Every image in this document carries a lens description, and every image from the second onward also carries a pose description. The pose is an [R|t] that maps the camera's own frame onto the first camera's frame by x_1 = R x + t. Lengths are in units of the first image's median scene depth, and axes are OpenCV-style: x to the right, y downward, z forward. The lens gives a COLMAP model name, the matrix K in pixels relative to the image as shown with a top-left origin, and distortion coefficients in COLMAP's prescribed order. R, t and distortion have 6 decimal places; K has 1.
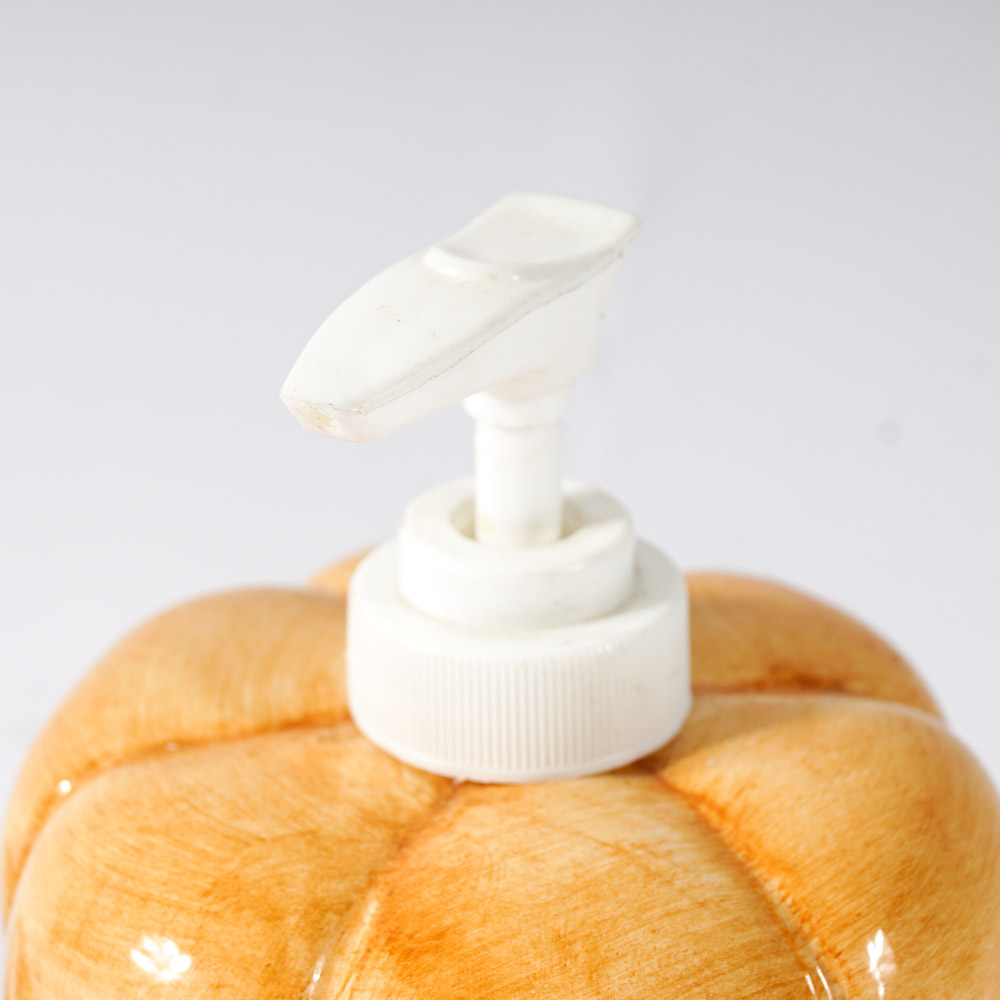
lens RADIAL K [[2508.0, 0, 500.0], [0, 2508.0, 500.0], [0, 0, 1]] dist [-0.021898, 0.022246]
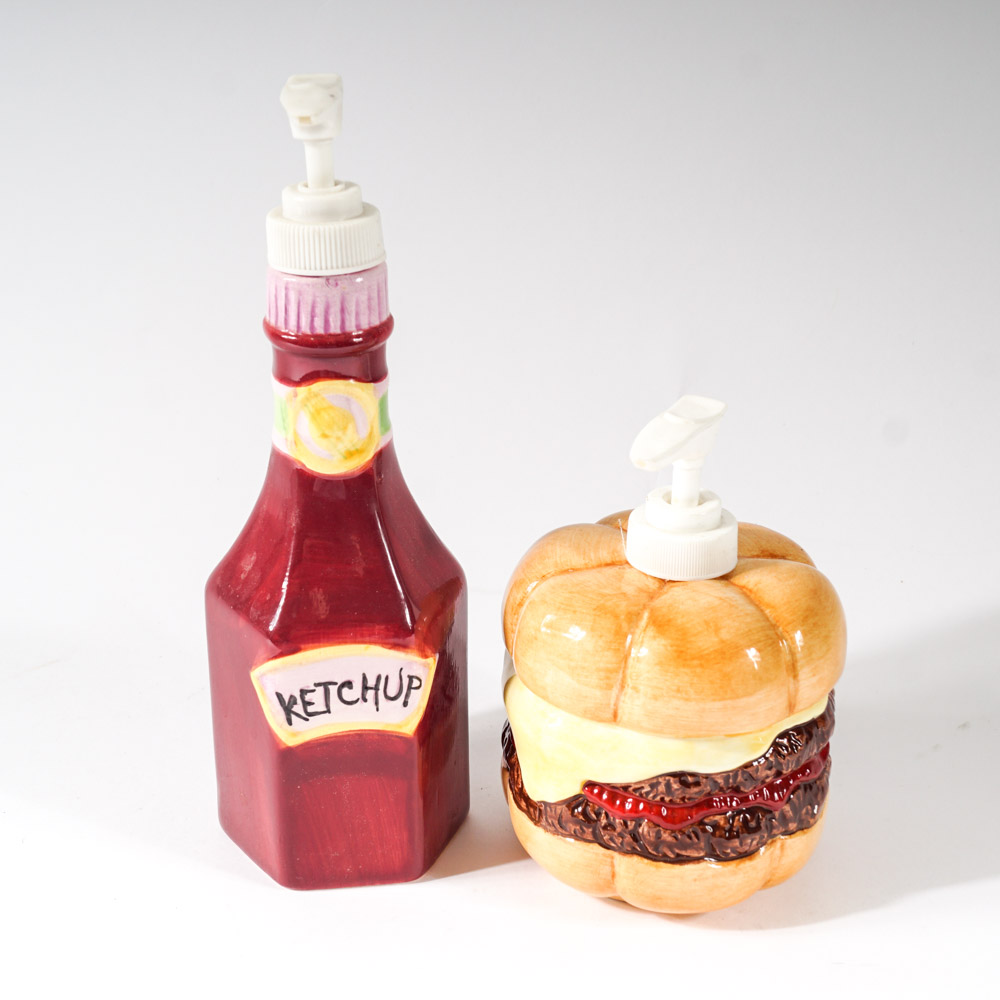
lens RADIAL K [[1681.1, 0, 500.0], [0, 1681.1, 500.0], [0, 0, 1]] dist [-0.045705, -0.033705]
pose [[0.999792, 0.018370, 0.008823, -0.259046], [-0.018143, 0.999518, -0.025191, 0.071041], [-0.009281, 0.025026, 0.999644, -1.170945]]
